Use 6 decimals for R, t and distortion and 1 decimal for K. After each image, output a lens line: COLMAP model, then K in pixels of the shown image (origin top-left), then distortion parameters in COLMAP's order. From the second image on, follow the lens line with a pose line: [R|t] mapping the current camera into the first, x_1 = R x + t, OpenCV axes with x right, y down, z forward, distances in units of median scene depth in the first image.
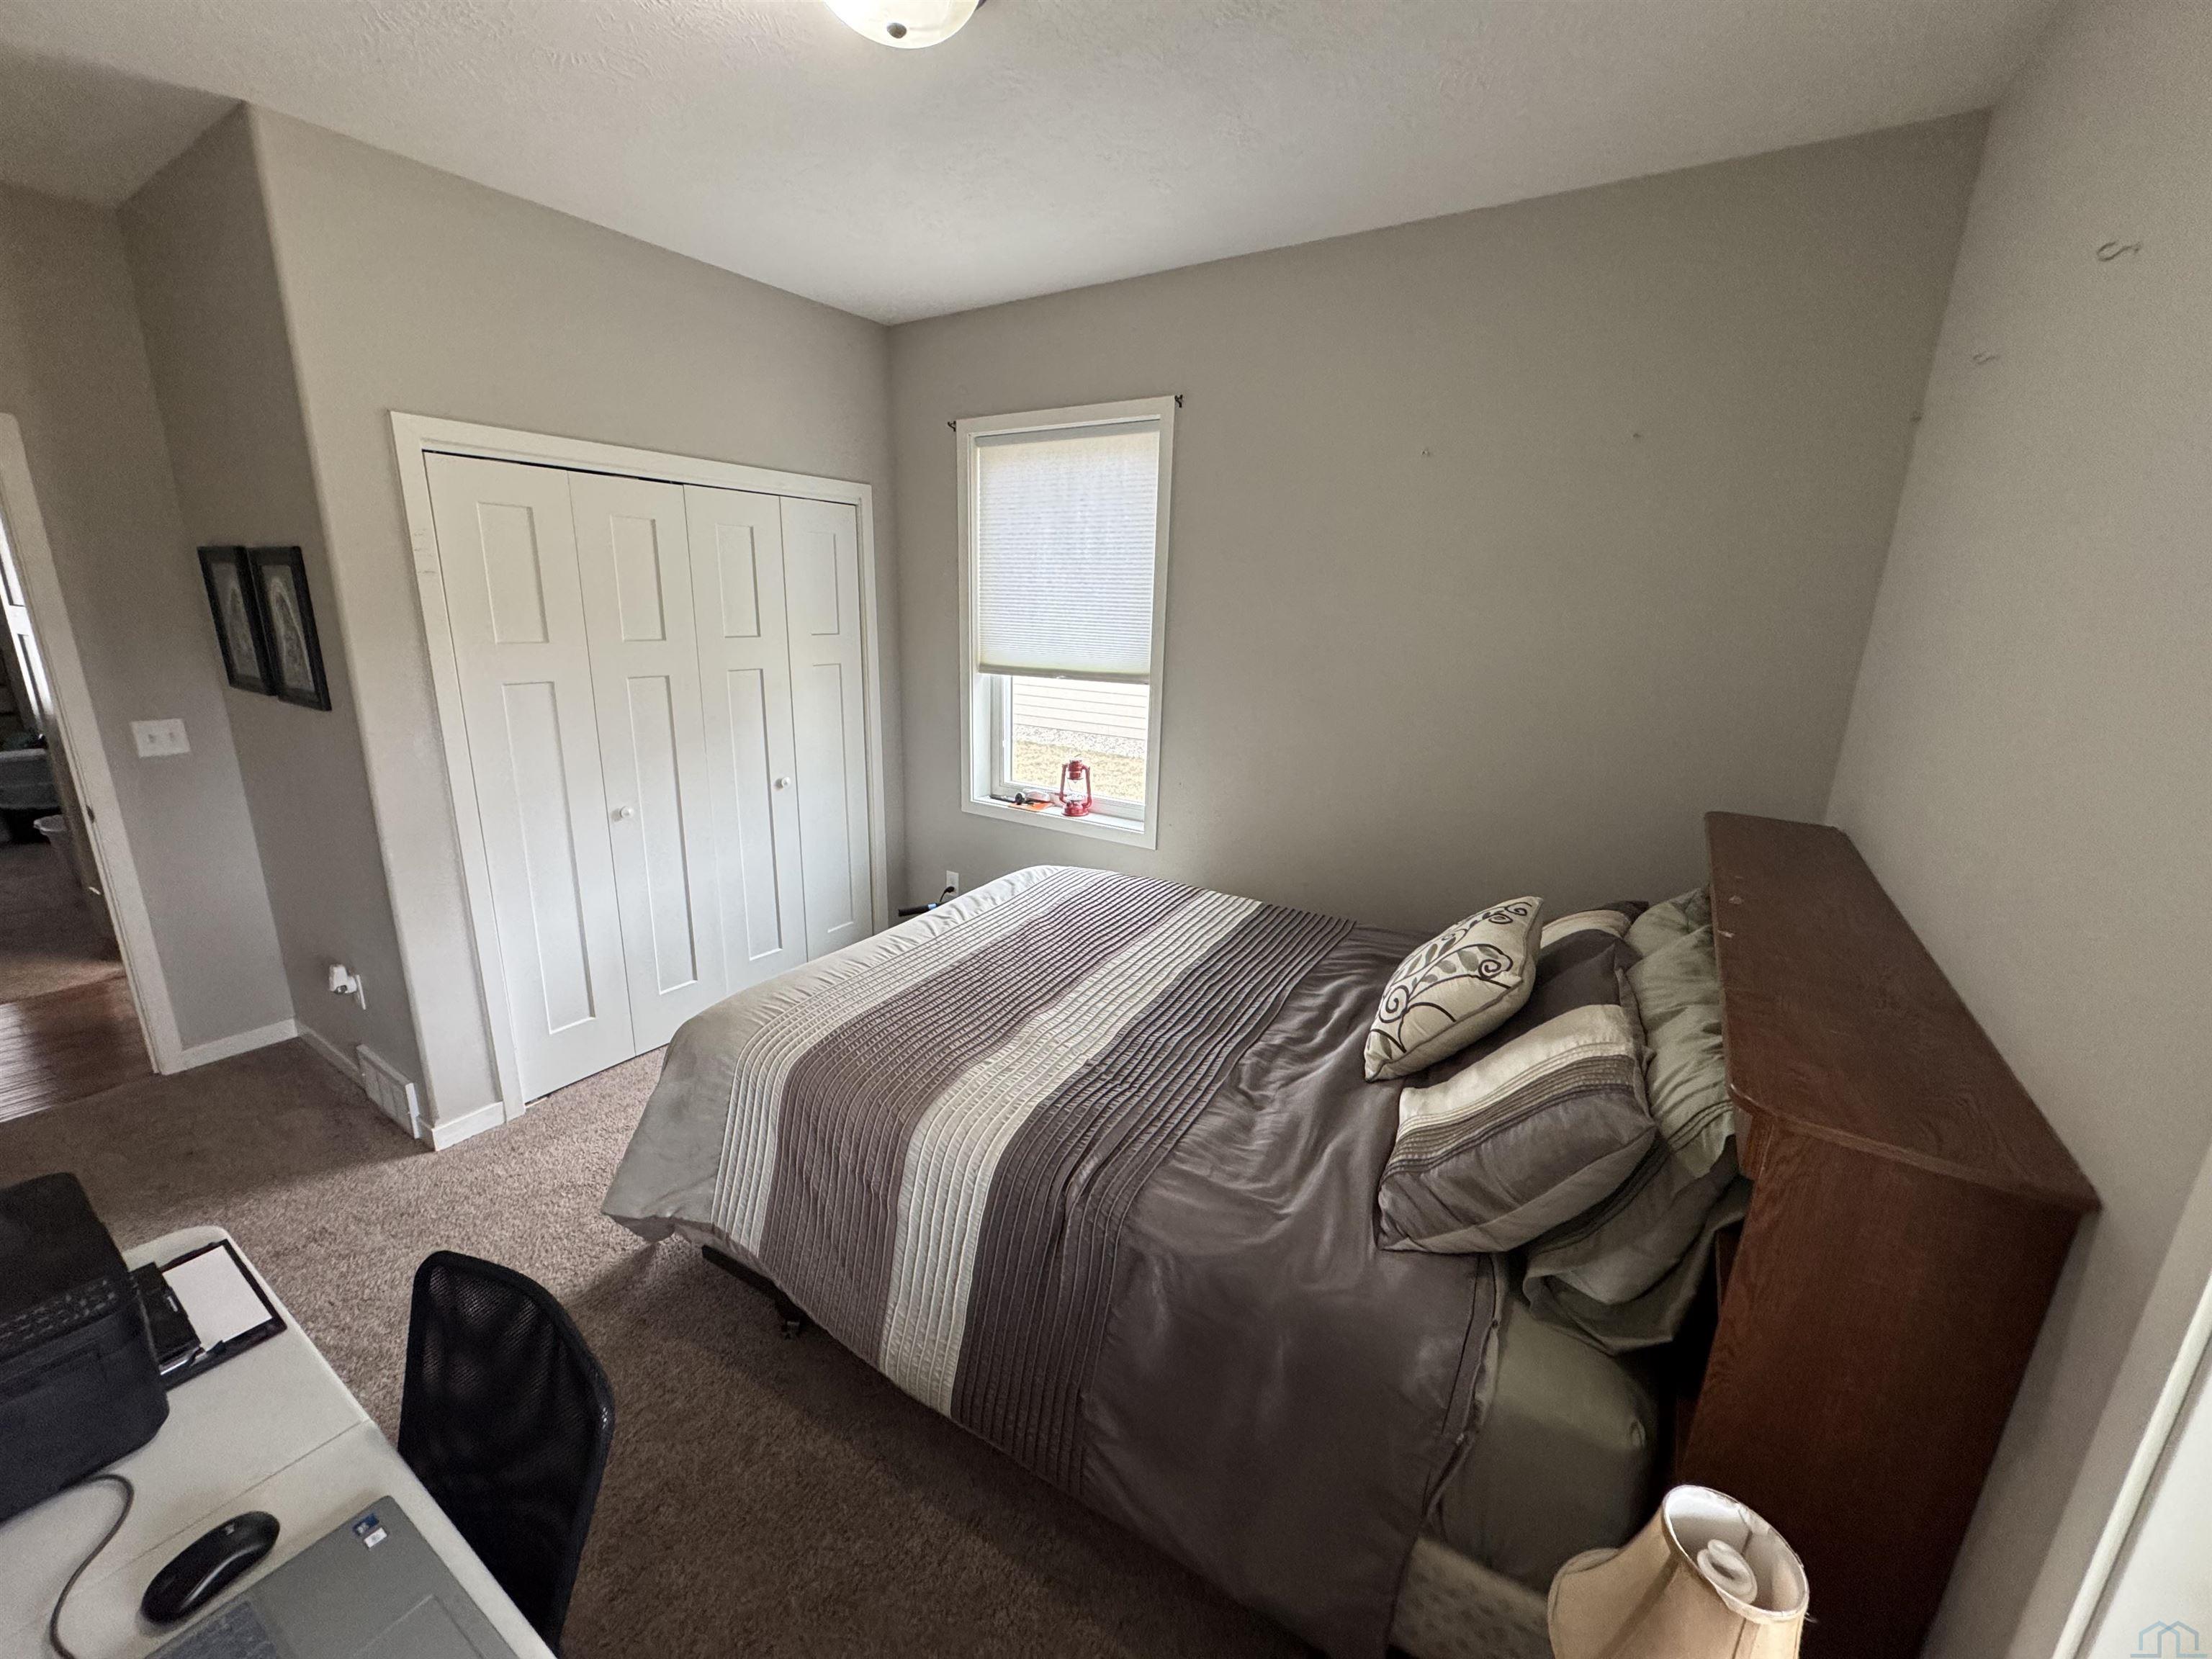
lens RADIAL K [[879.7, 0, 1106.2], [0, 879.7, 824.2], [0, 0, 1]] dist [-0.002225, 0.000210]
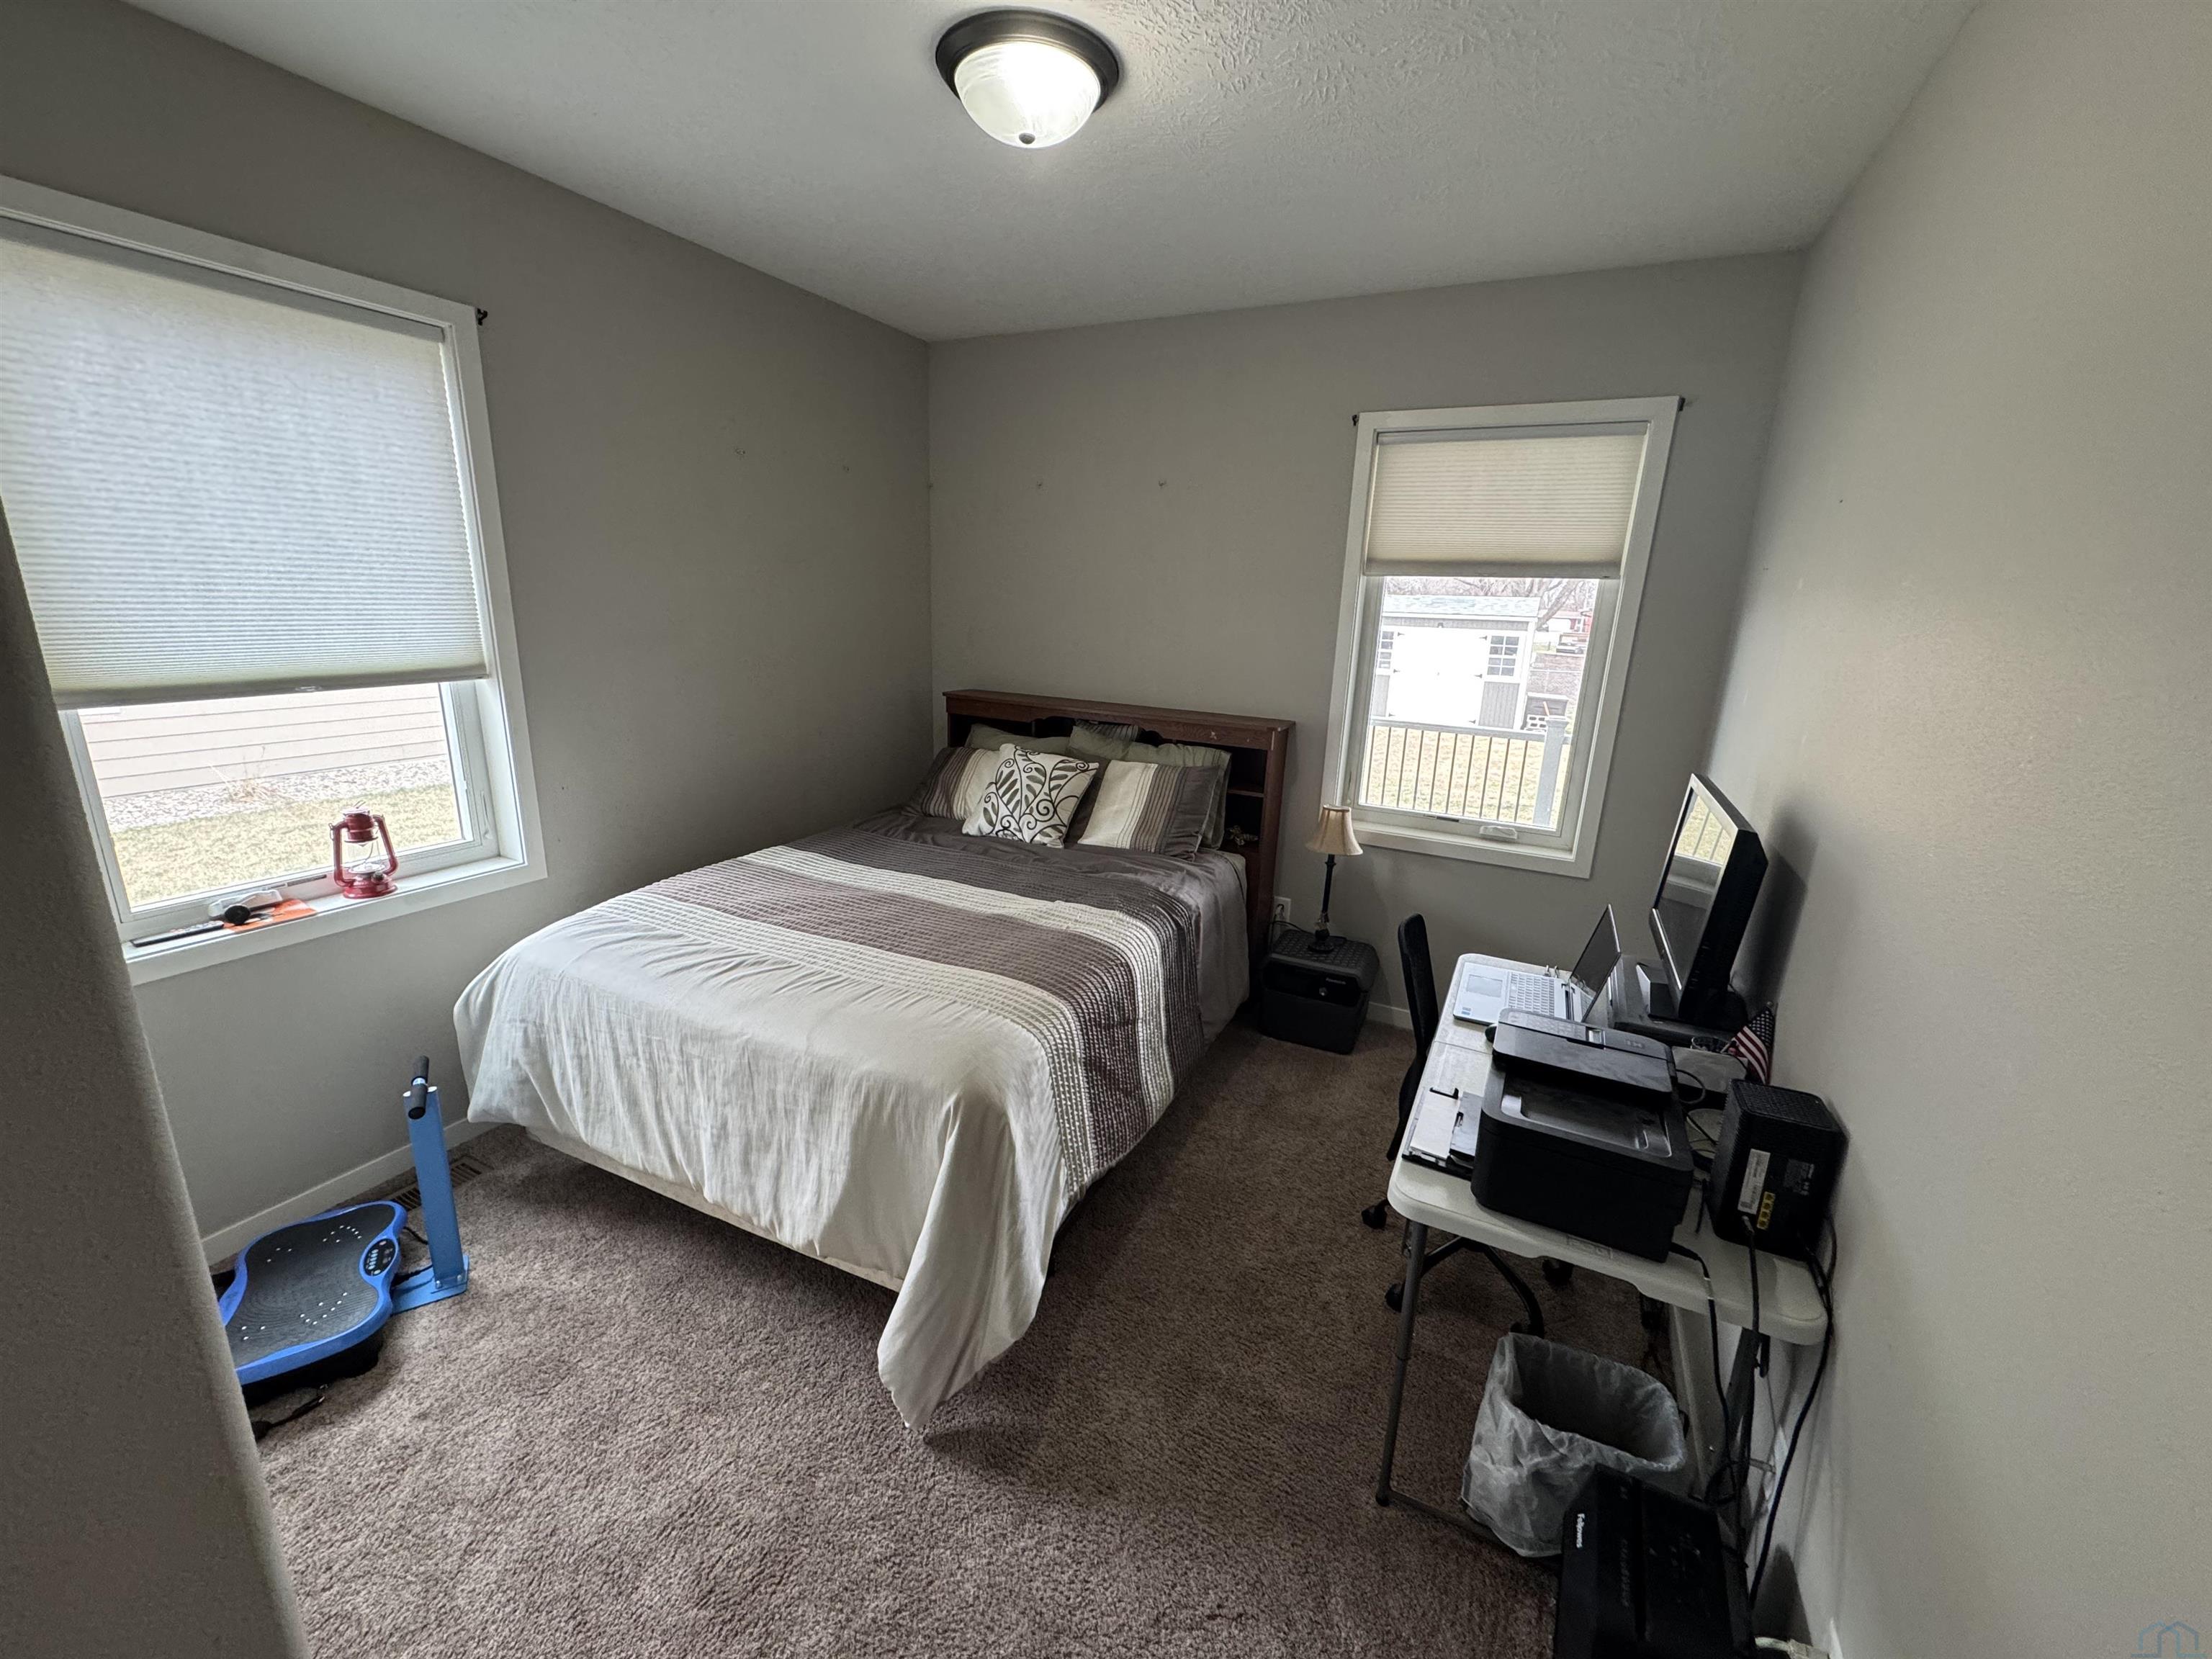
lens RADIAL K [[879.7, 0, 1106.2], [0, 879.7, 824.2], [0, 0, 1]] dist [-0.002225, 0.000210]
pose [[-0.110625, -0.279502, 0.953751, -0.723433], [0.208467, 0.931767, 0.297240, -0.142693], [-0.971753, 0.231708, -0.044809, 0.493223]]
